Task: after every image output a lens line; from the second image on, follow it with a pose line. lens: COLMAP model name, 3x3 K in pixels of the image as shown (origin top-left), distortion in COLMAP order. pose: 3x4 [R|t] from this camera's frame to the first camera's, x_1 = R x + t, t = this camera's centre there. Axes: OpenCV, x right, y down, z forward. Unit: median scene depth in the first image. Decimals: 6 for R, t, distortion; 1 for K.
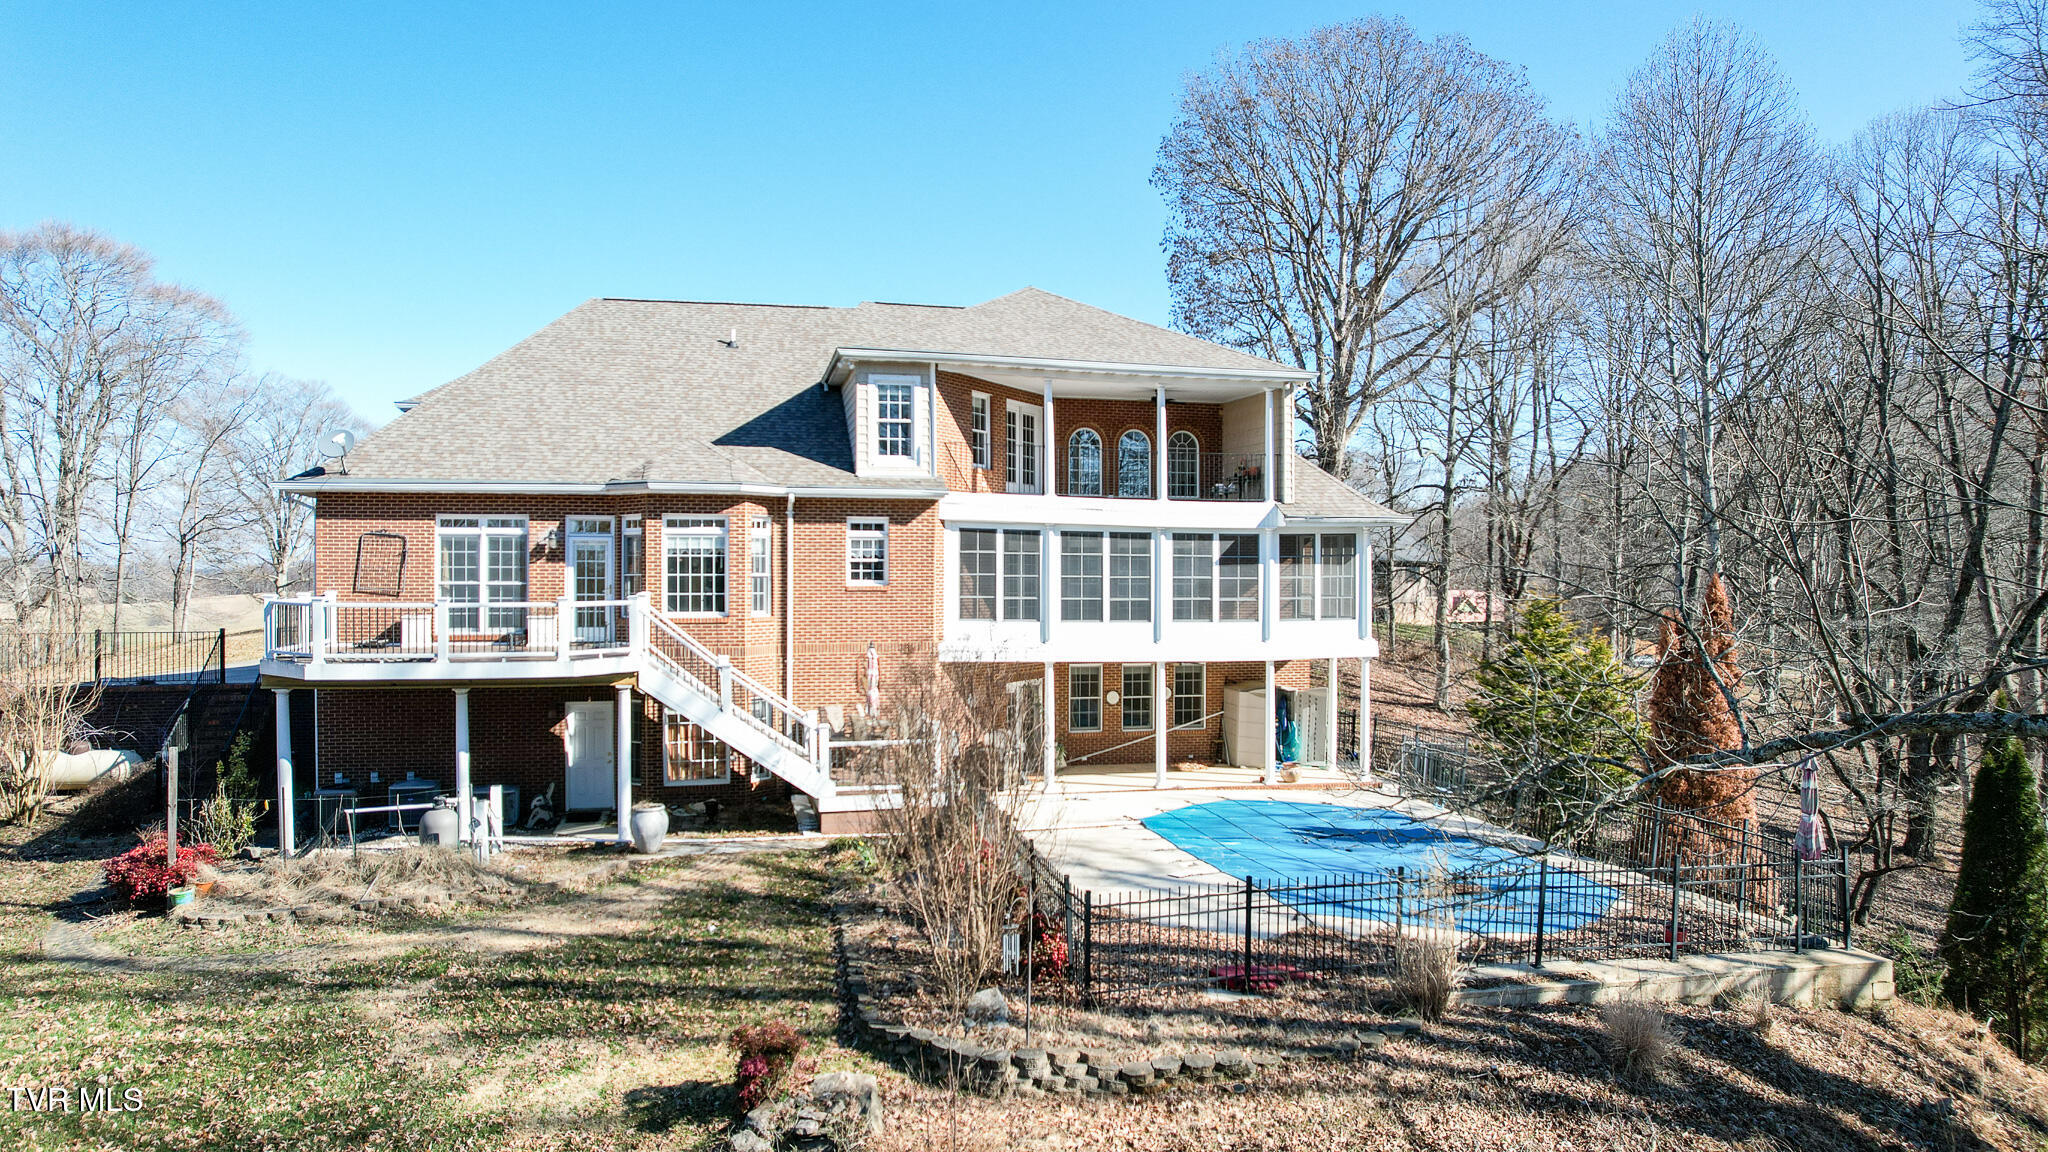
lens RADIAL K [[1311.6, 0, 1027.6], [0, 1311.6, 562.7], [0, 0, 1]] dist [-0.065496, 0.060095]
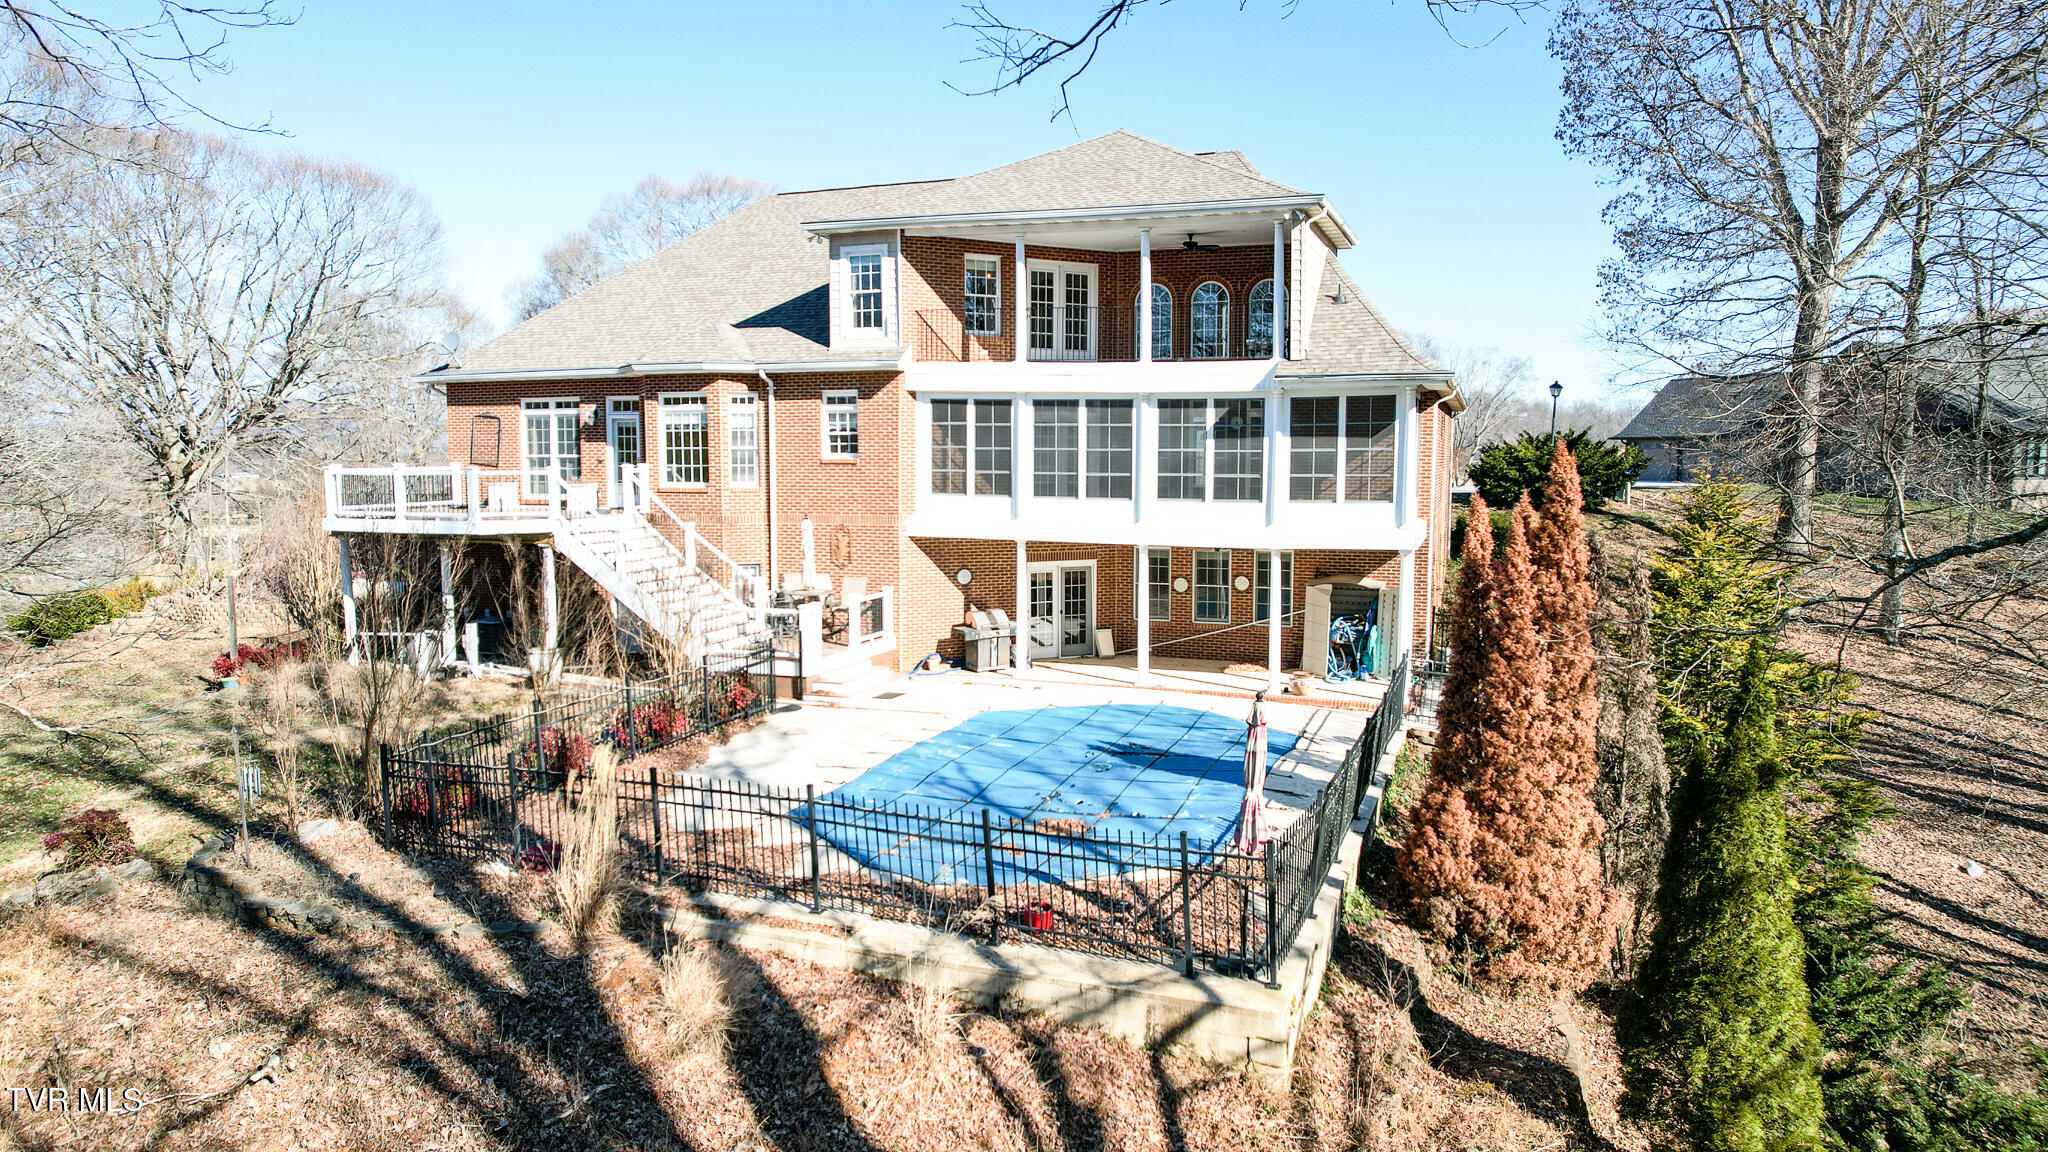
lens RADIAL K [[1311.6, 0, 1020.4], [0, 1311.6, 584.7], [0, 0, 1]] dist [-0.065496, 0.060095]
pose [[0.830946, 0.056046, -0.553522, 0.555502], [0.004601, 0.994187, 0.107572, 0.006215], [0.556334, -0.091933, 0.825858, 0.225759]]
